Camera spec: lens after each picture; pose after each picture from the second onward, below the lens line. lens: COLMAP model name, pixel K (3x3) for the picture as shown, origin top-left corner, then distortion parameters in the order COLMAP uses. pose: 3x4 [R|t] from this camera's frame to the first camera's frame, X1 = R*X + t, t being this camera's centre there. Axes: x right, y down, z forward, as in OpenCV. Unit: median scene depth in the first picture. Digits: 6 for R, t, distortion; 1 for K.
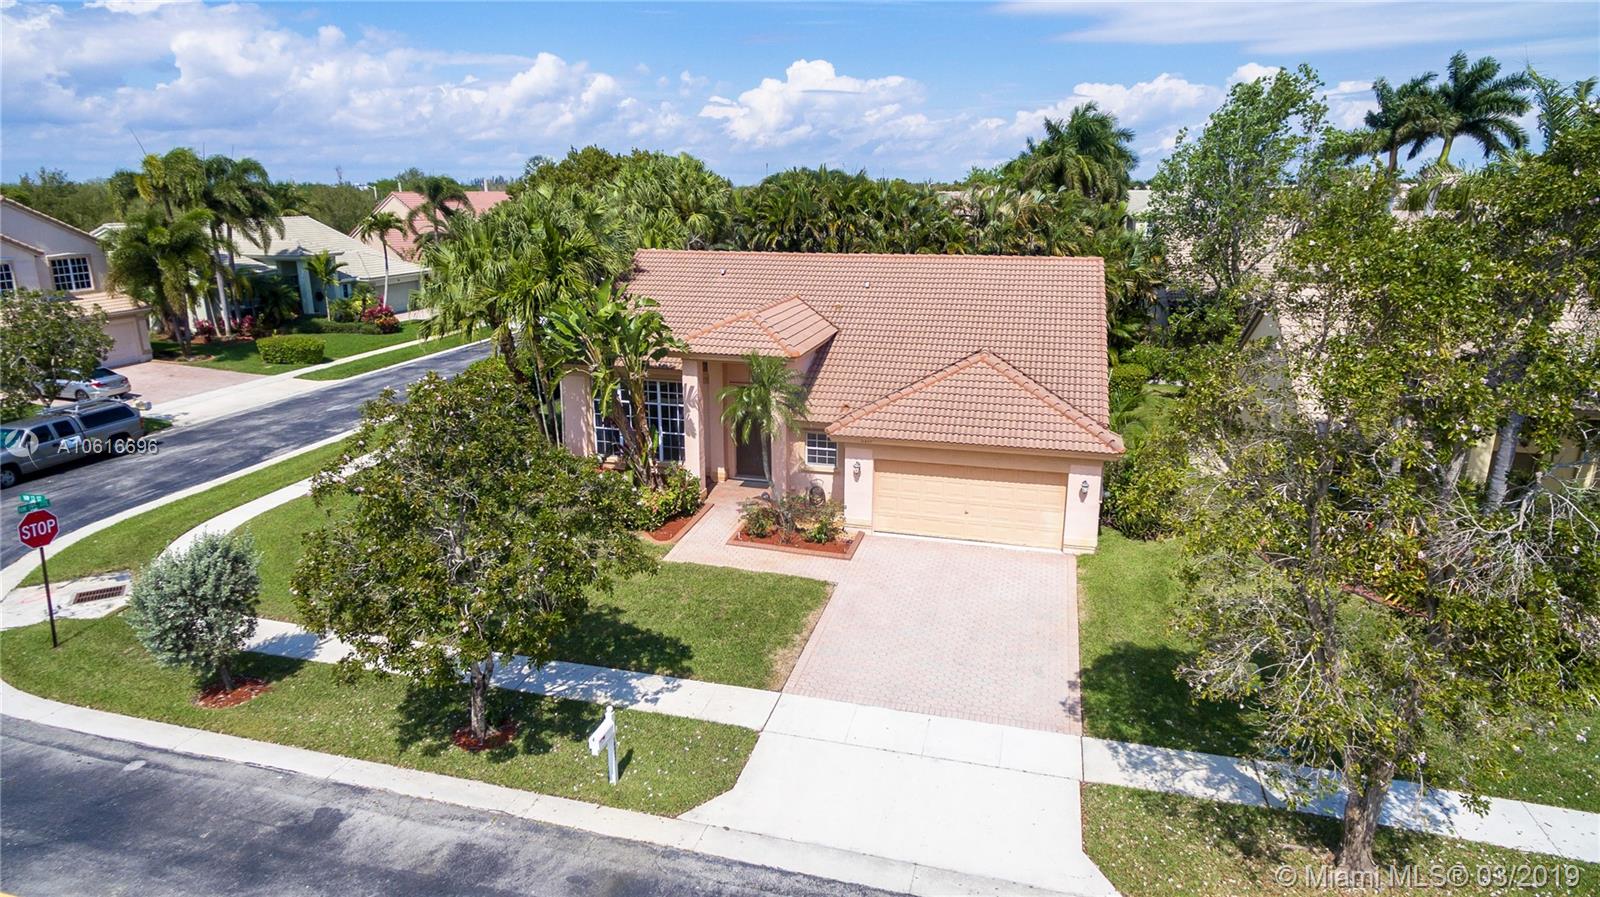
lens RADIAL K [[921.1, 0, 798.2], [0, 921.1, 442.1], [0, 0, 1]] dist [0.017831, 0.002519]
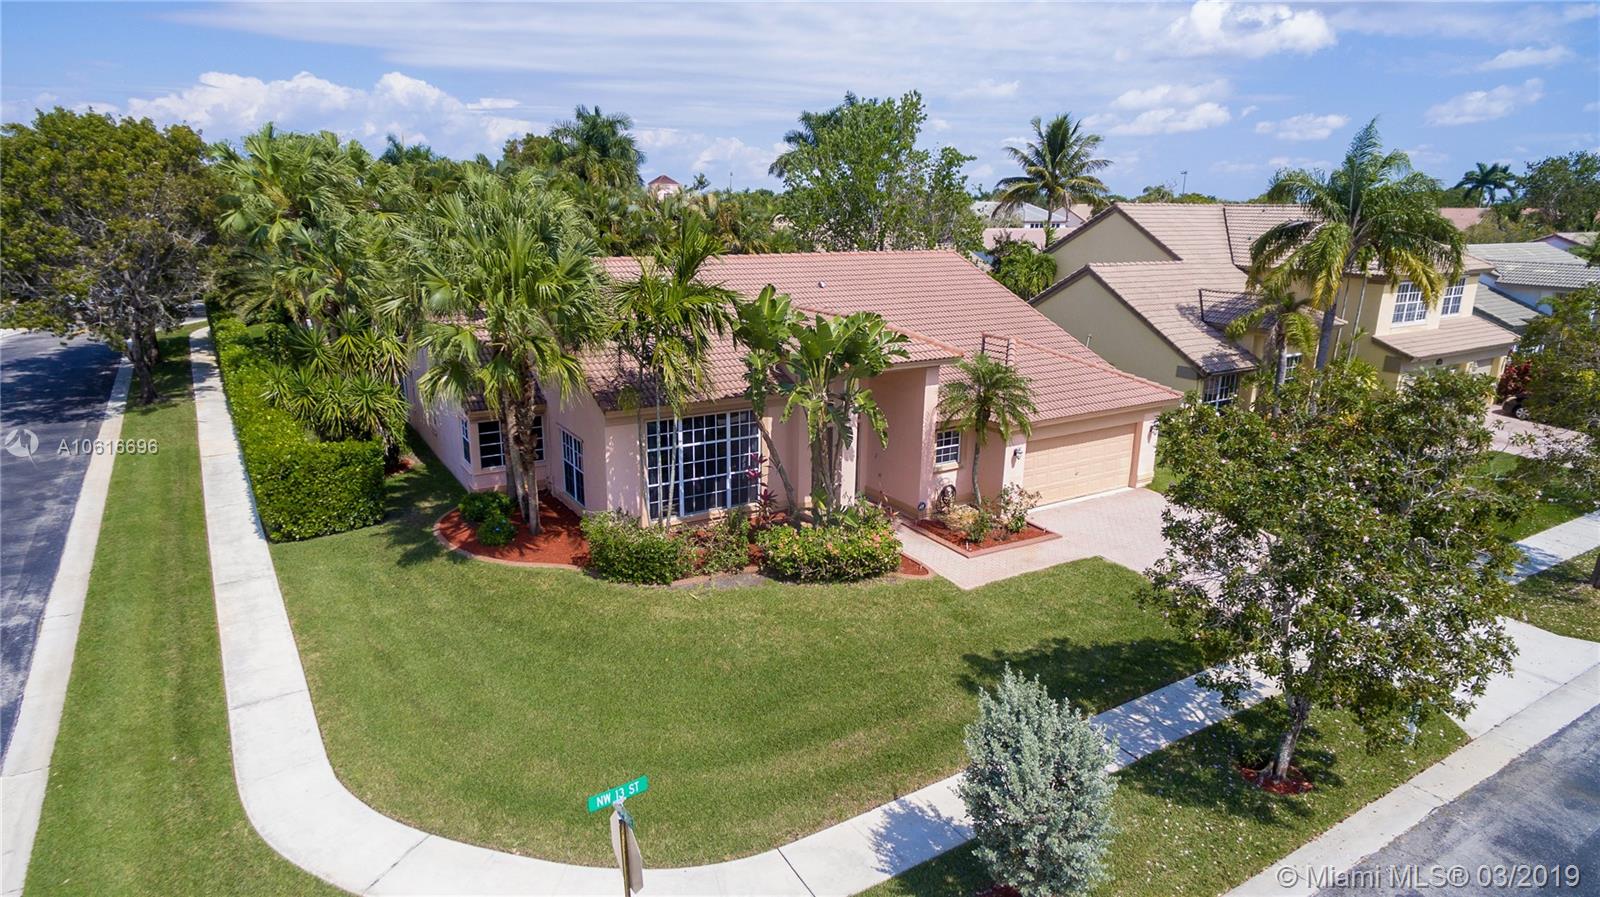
lens RADIAL K [[921.1, 0, 792.4], [0, 921.1, 453.6], [0, 0, 1]] dist [0.017831, 0.002519]
pose [[0.670223, -0.189793, 0.717482, -0.789098], [0.186195, 0.978829, 0.084996, -0.099303], [-0.718424, 0.076625, 0.691372, 0.434815]]
